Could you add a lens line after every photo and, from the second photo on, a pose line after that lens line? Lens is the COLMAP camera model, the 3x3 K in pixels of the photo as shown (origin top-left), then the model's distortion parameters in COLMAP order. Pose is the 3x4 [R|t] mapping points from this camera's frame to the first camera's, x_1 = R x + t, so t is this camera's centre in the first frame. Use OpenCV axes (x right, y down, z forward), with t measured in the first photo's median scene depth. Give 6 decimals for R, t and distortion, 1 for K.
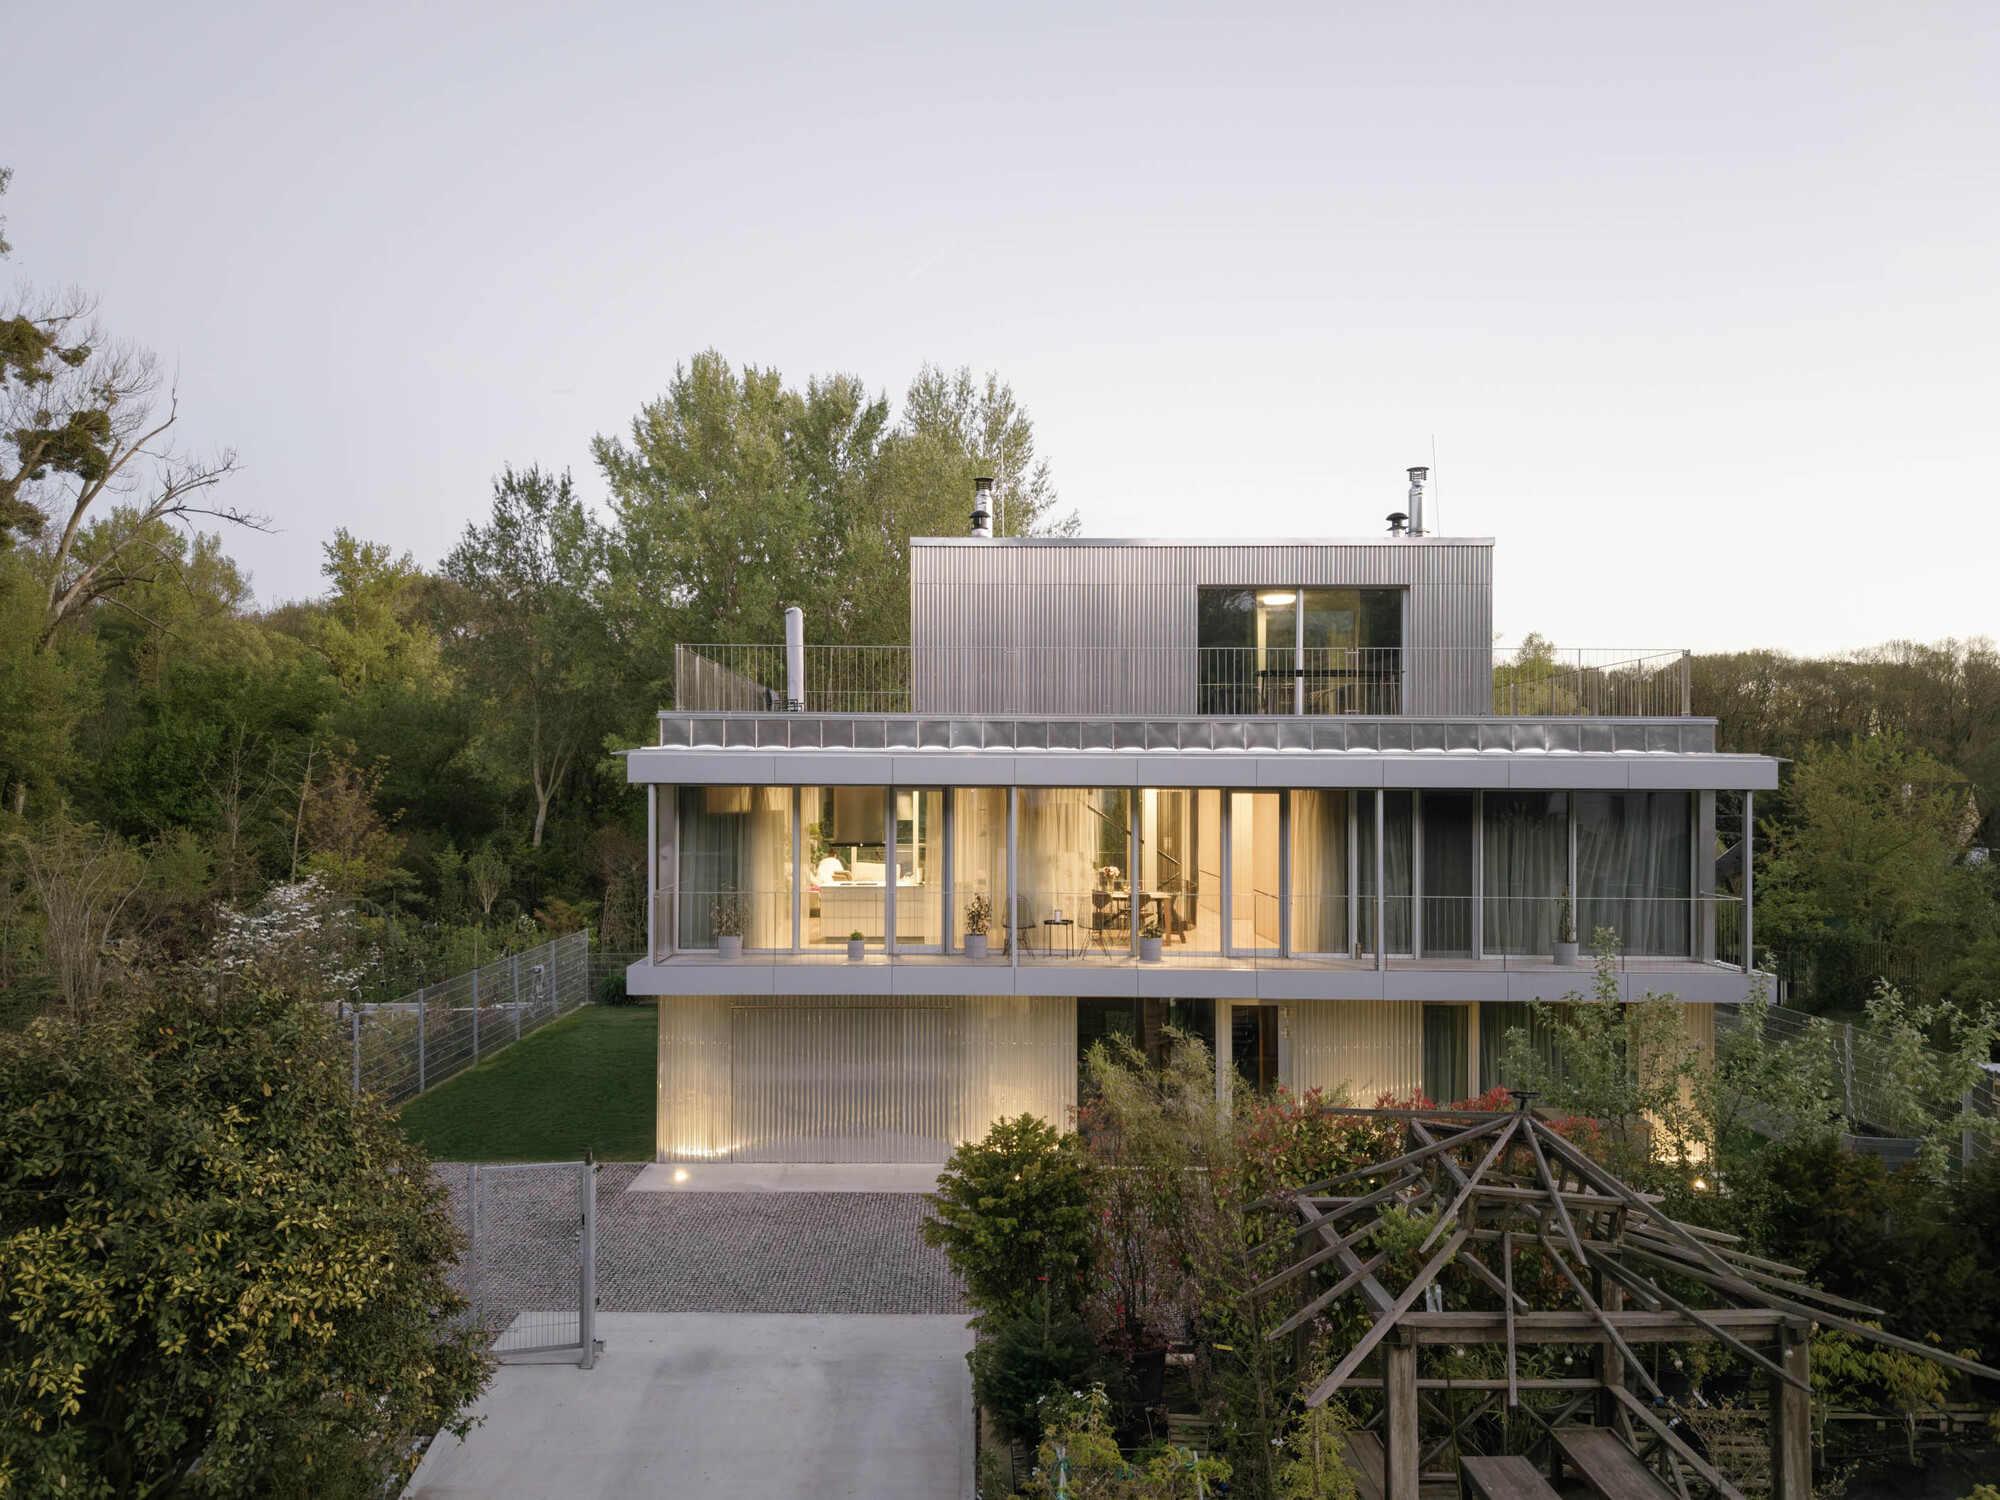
lens RADIAL K [[2797.3, 0, 1000.0], [0, 2797.3, 750.0], [0, 0, 1]] dist [0.213128, -0.054723]
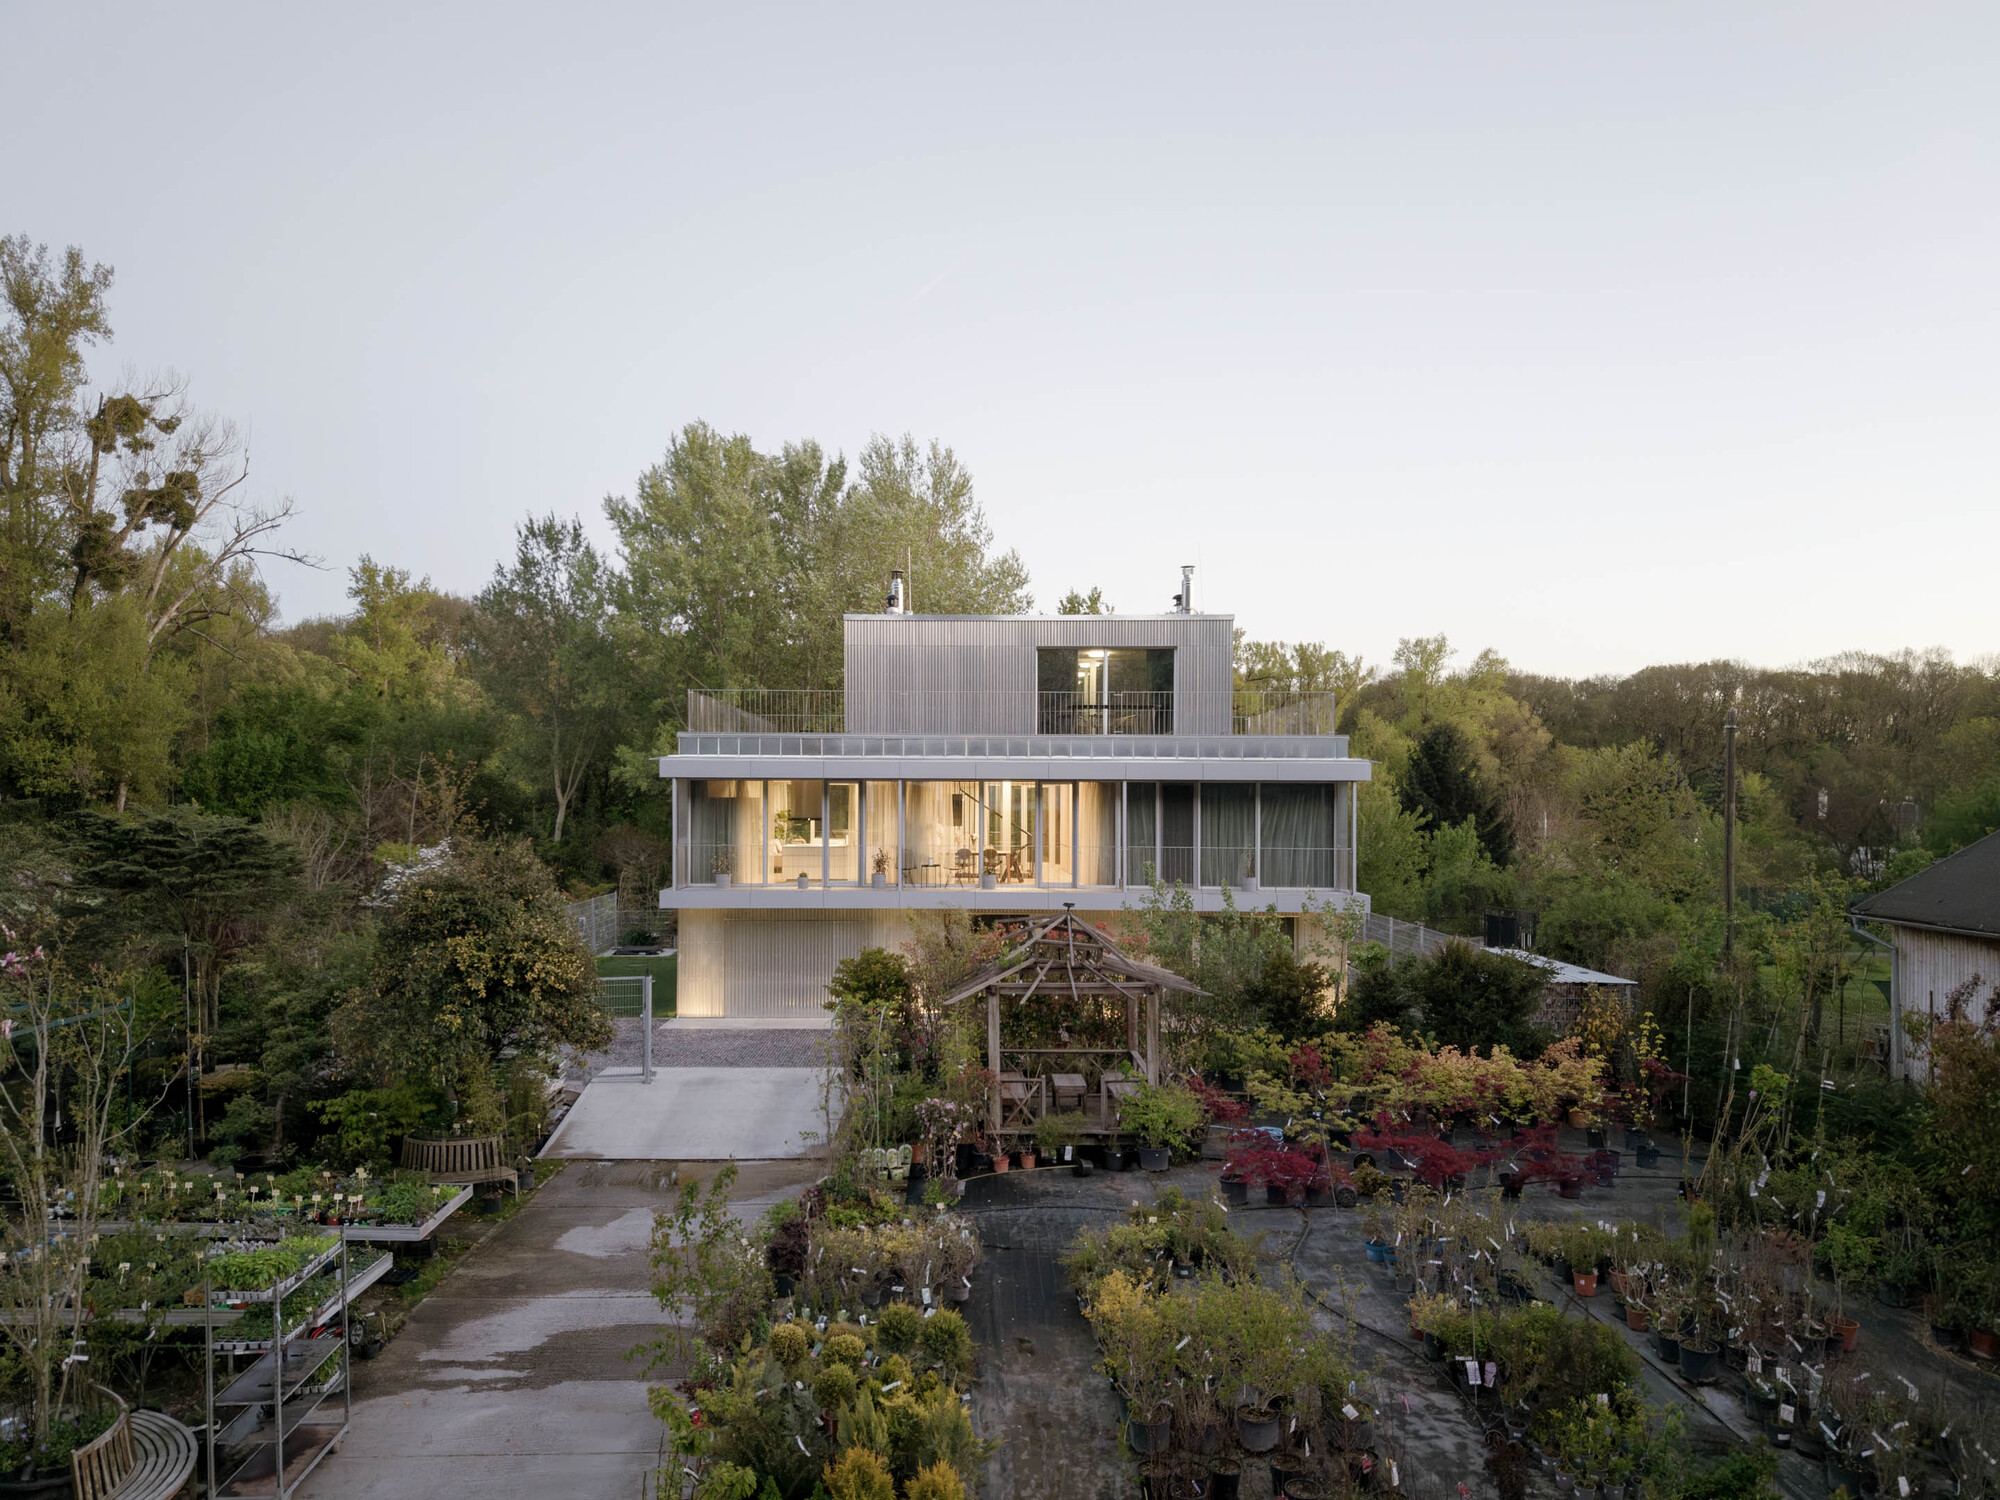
lens RADIAL K [[2797.3, 0, 1000.0], [0, 2797.3, 750.0], [0, 0, 1]] dist [0.213128, -0.054723]
pose [[0.999997, -0.001488, 0.002065, 0.018011], [0.001494, 0.999994, -0.003048, 0.000389], [-0.002060, 0.003051, 0.999993, -0.184333]]
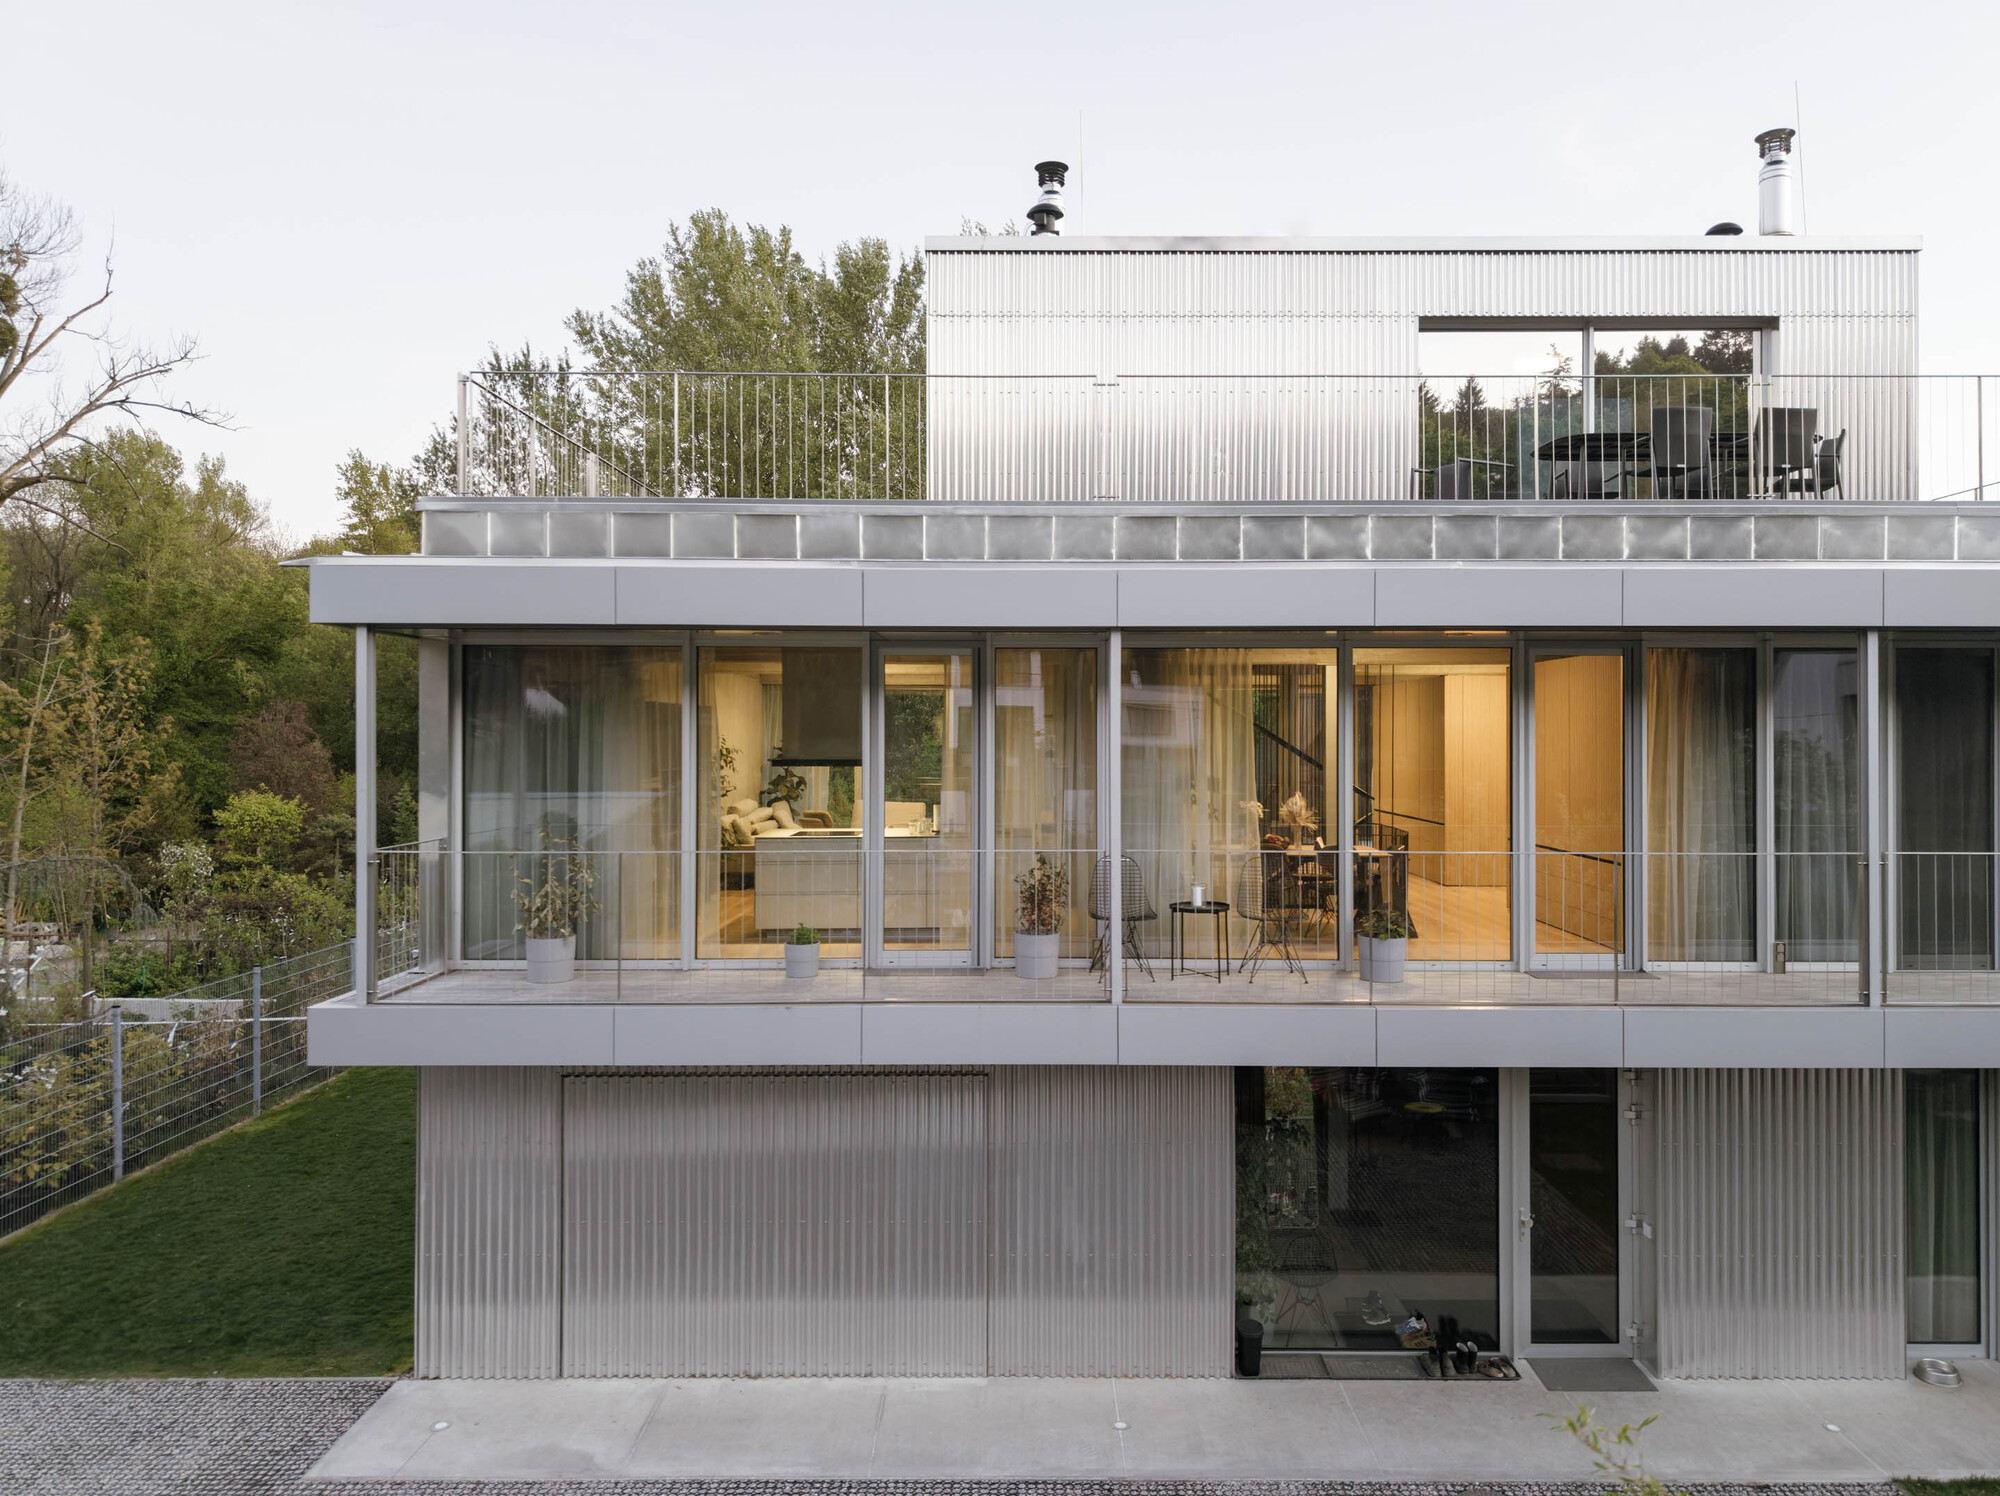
lens RADIAL K [[2797.3, 0, 1000.0], [0, 2797.3, 748.0], [0, 0, 1]] dist [0.213128, -0.054723]
pose [[0.999708, -0.004466, -0.023758, -0.001036], [0.004896, 0.999825, 0.018066, 0.008251], [0.023673, -0.018177, 0.999555, 0.171116]]
